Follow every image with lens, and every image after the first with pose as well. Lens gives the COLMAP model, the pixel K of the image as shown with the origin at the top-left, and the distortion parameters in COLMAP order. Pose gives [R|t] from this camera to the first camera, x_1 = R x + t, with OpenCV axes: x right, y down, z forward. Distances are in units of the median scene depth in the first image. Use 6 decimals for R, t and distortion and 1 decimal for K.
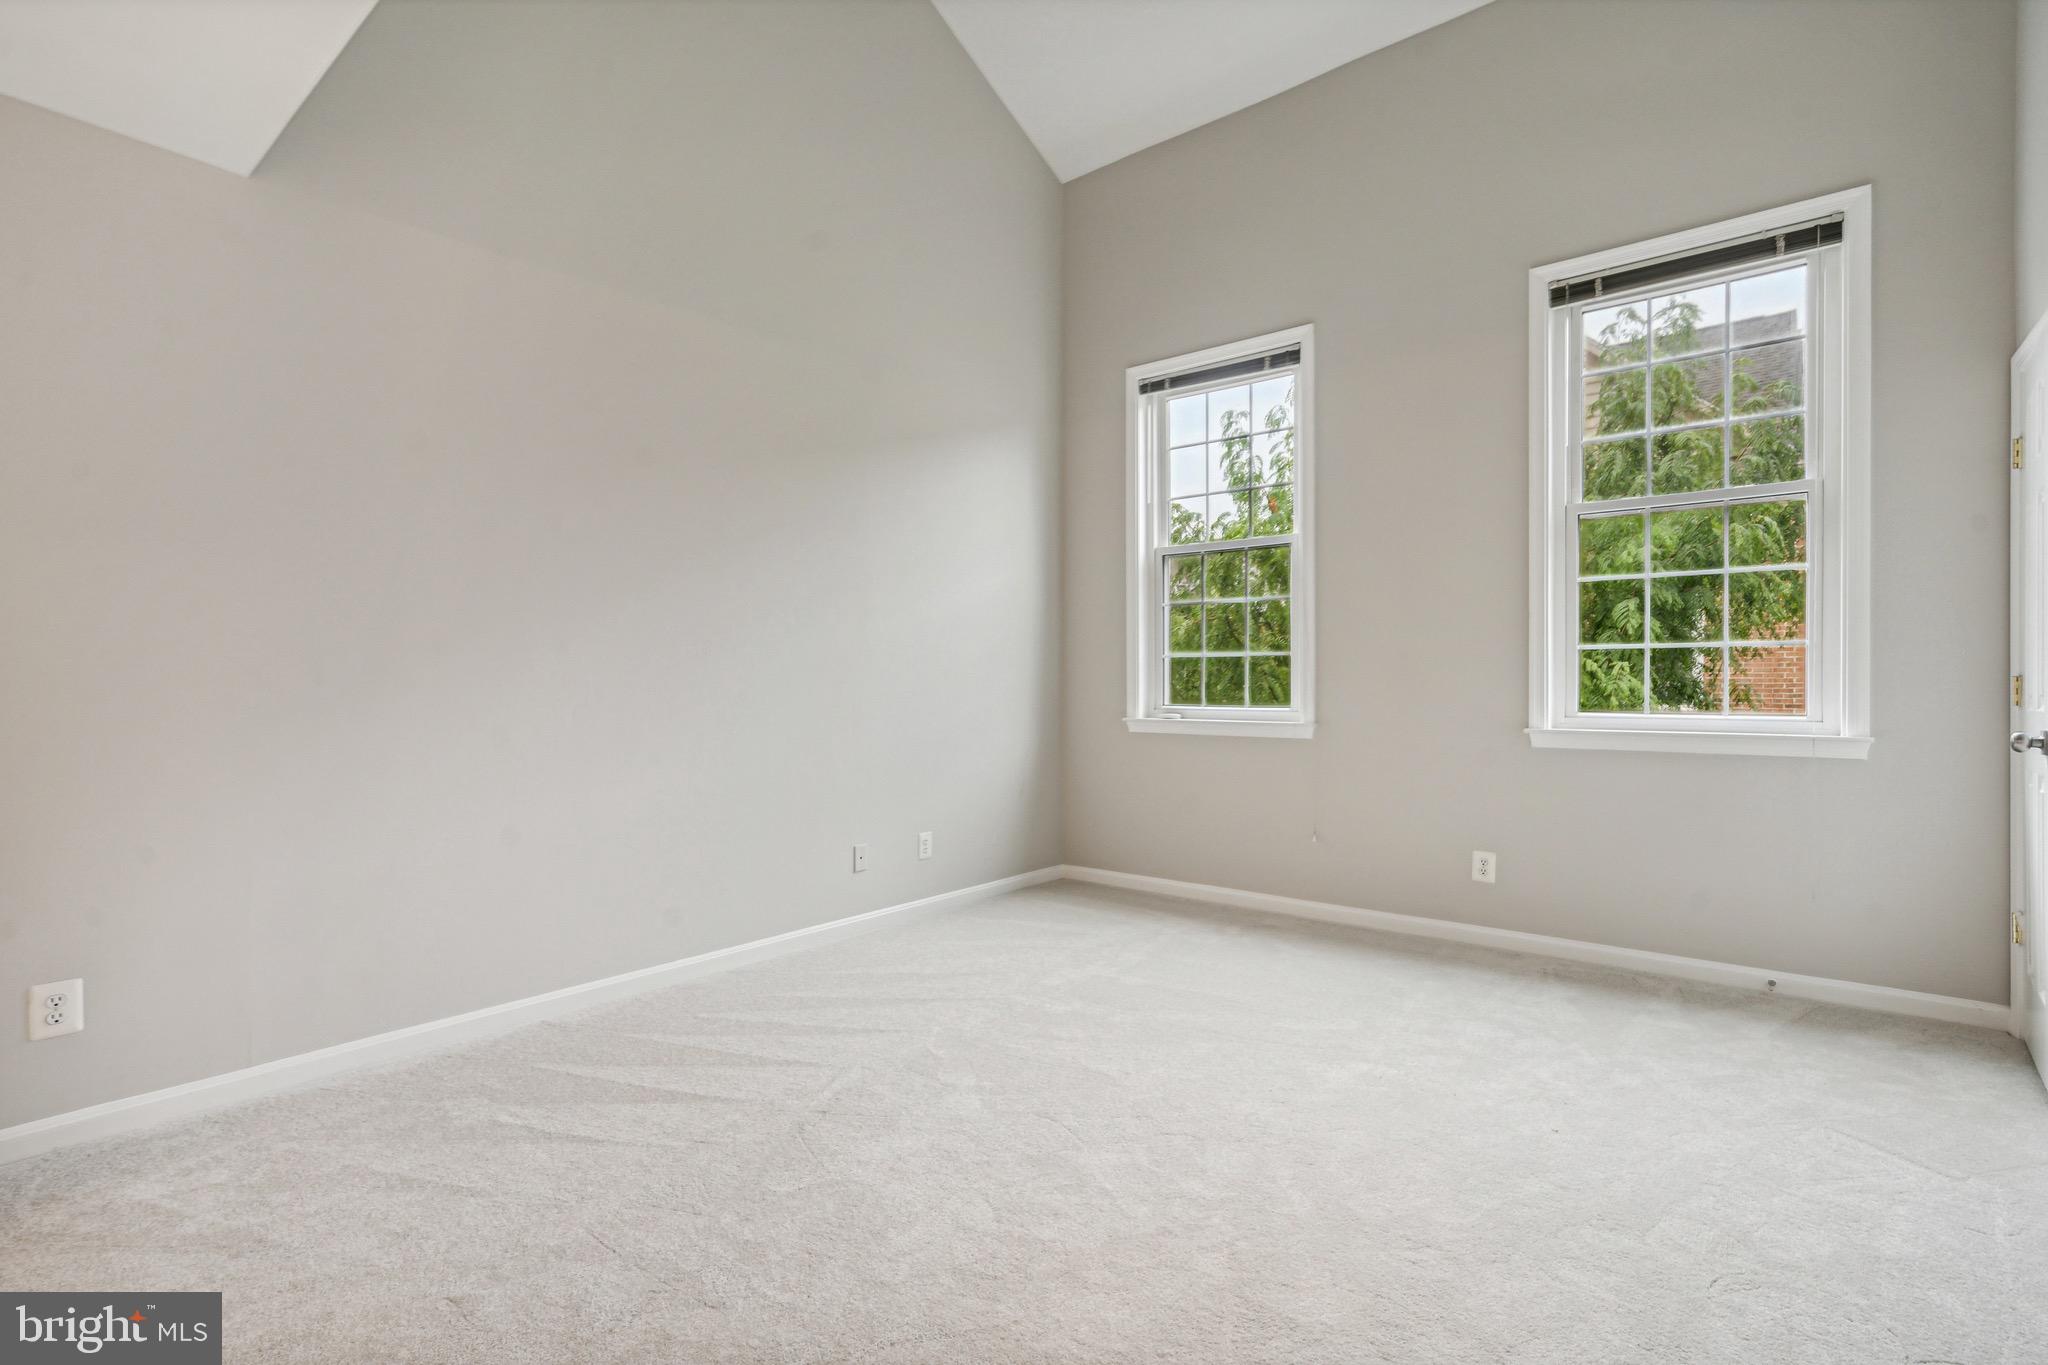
lens RADIAL K [[958.9, 0, 1019.5], [0, 958.9, 667.9], [0, 0, 1]] dist [0.001083, 0.000097]
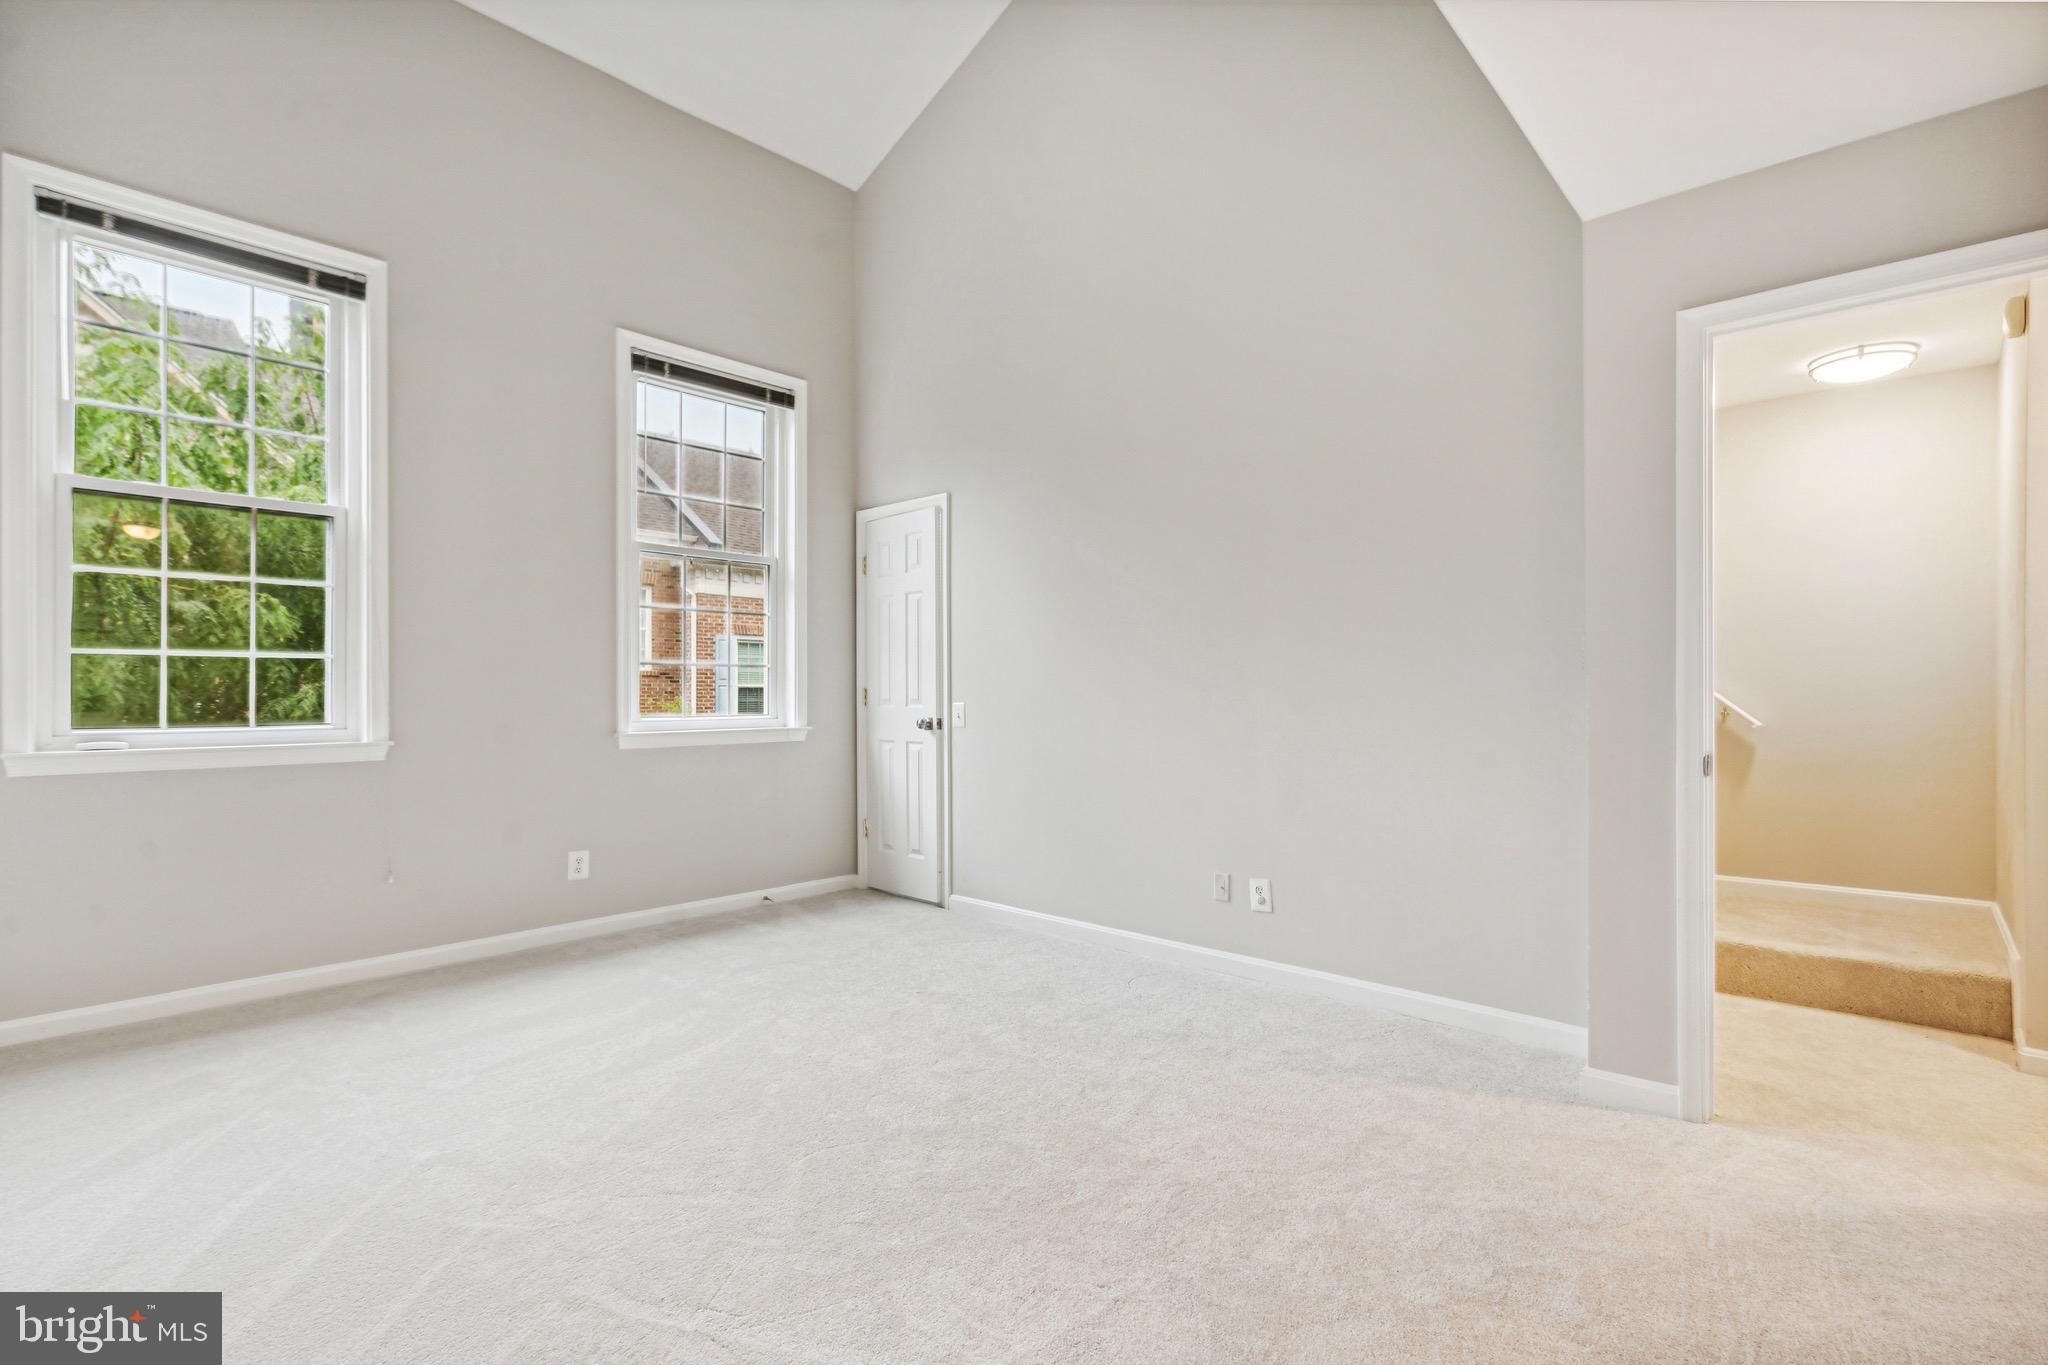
lens RADIAL K [[956.6, 0, 1013.3], [0, 956.6, 683.4], [0, 0, 1]] dist [-0.001278, 0.000859]
pose [[0.053743, 0.008811, 0.998516, -0.495488], [-0.012728, 0.999886, -0.008138, 0.006348], [-0.998474, -0.012271, 0.053849, 0.411175]]
